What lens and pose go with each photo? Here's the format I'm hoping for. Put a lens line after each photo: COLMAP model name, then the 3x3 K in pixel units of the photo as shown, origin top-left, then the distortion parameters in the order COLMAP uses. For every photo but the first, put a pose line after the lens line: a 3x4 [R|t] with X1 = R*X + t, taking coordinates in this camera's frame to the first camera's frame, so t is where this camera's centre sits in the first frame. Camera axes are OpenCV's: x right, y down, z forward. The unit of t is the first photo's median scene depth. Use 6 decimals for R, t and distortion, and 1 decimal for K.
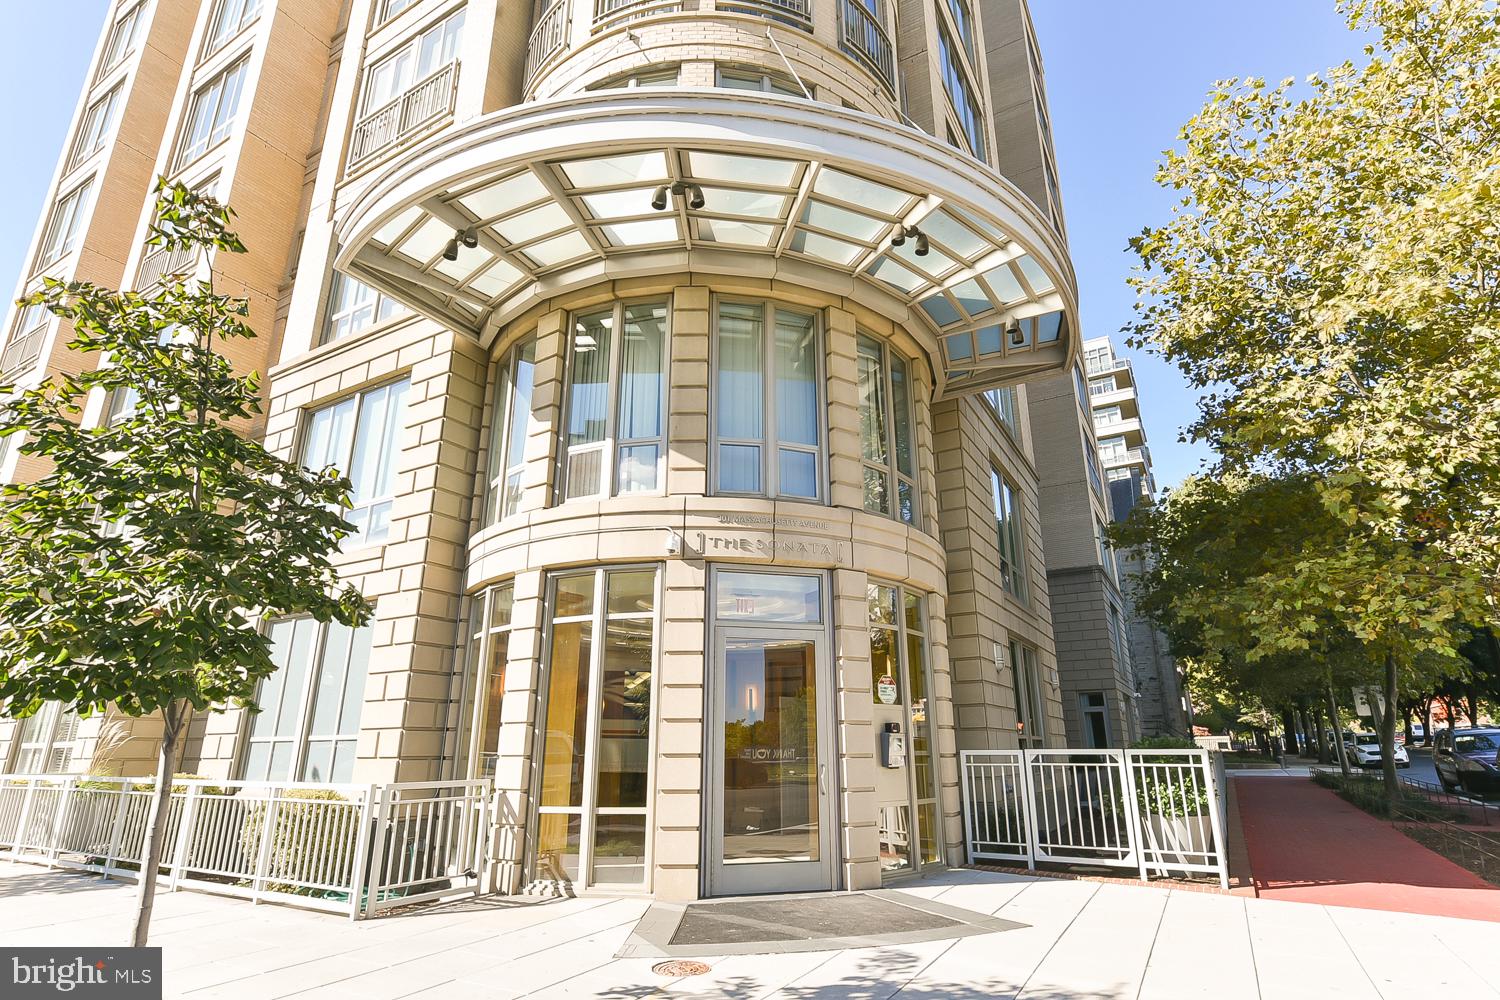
lens RADIAL K [[767.3, 0, 756.8], [0, 767.3, 529.3], [0, 0, 1]] dist [-0.000977, 0.000138]
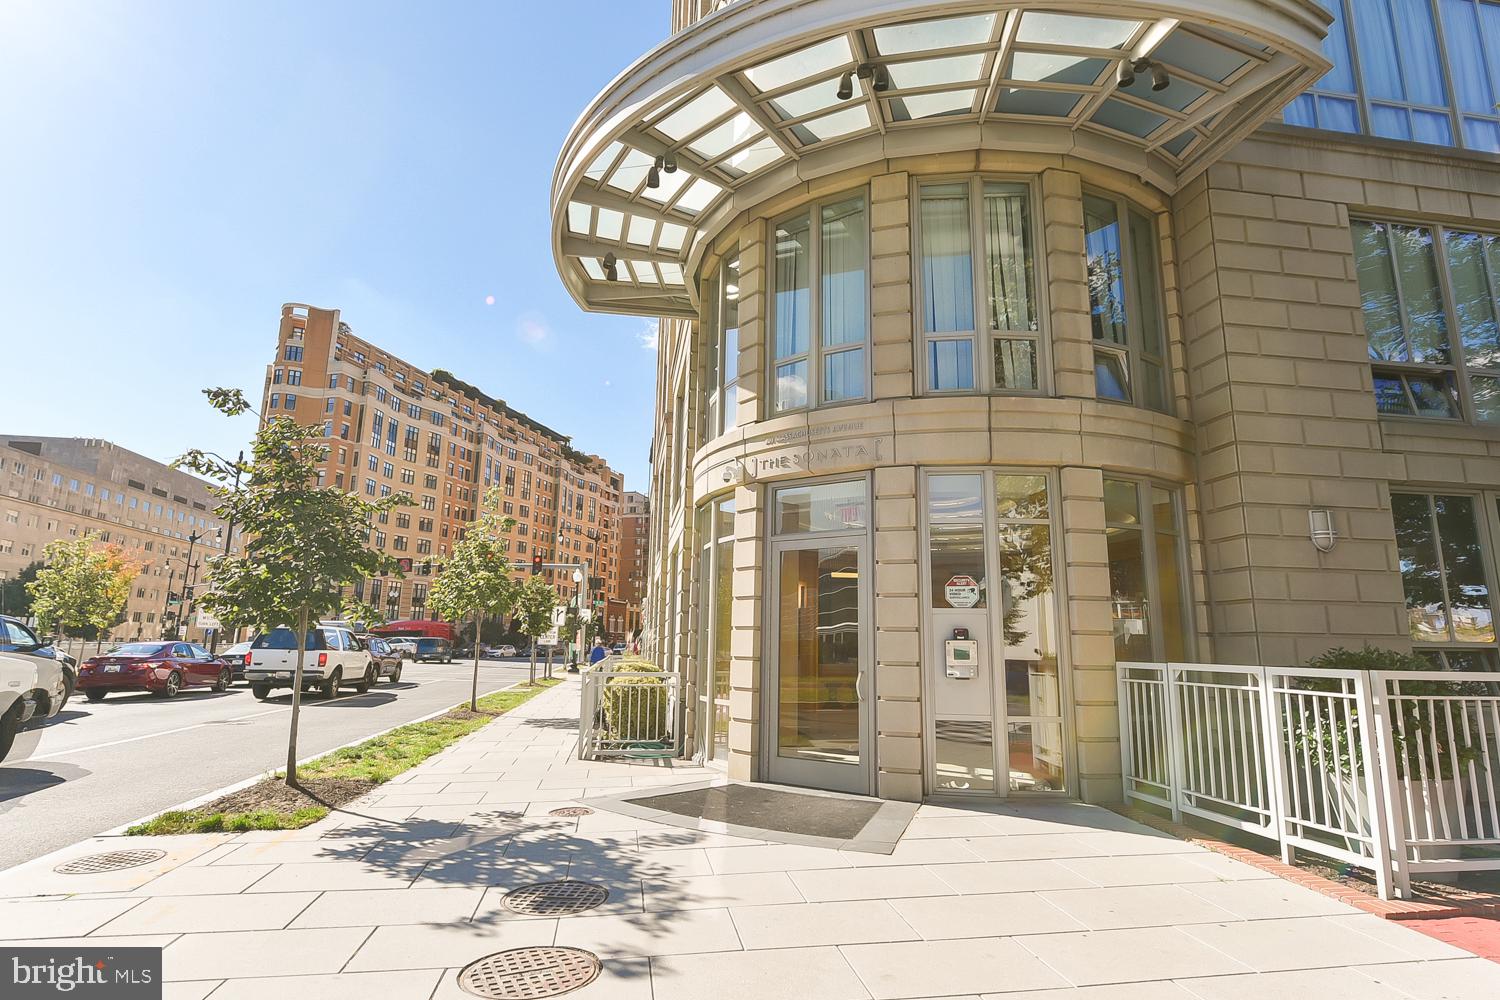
lens RADIAL K [[793.6, 0, 750.0], [0, 793.6, 500.0], [0, 0, 1]] dist [-0.014076, 0.000037]
pose [[0.634737, -0.127815, -0.762084, 0.738855], [0.201479, 0.979486, 0.003534, 0.055359], [0.745999, -0.155787, 0.647468, 0.255315]]
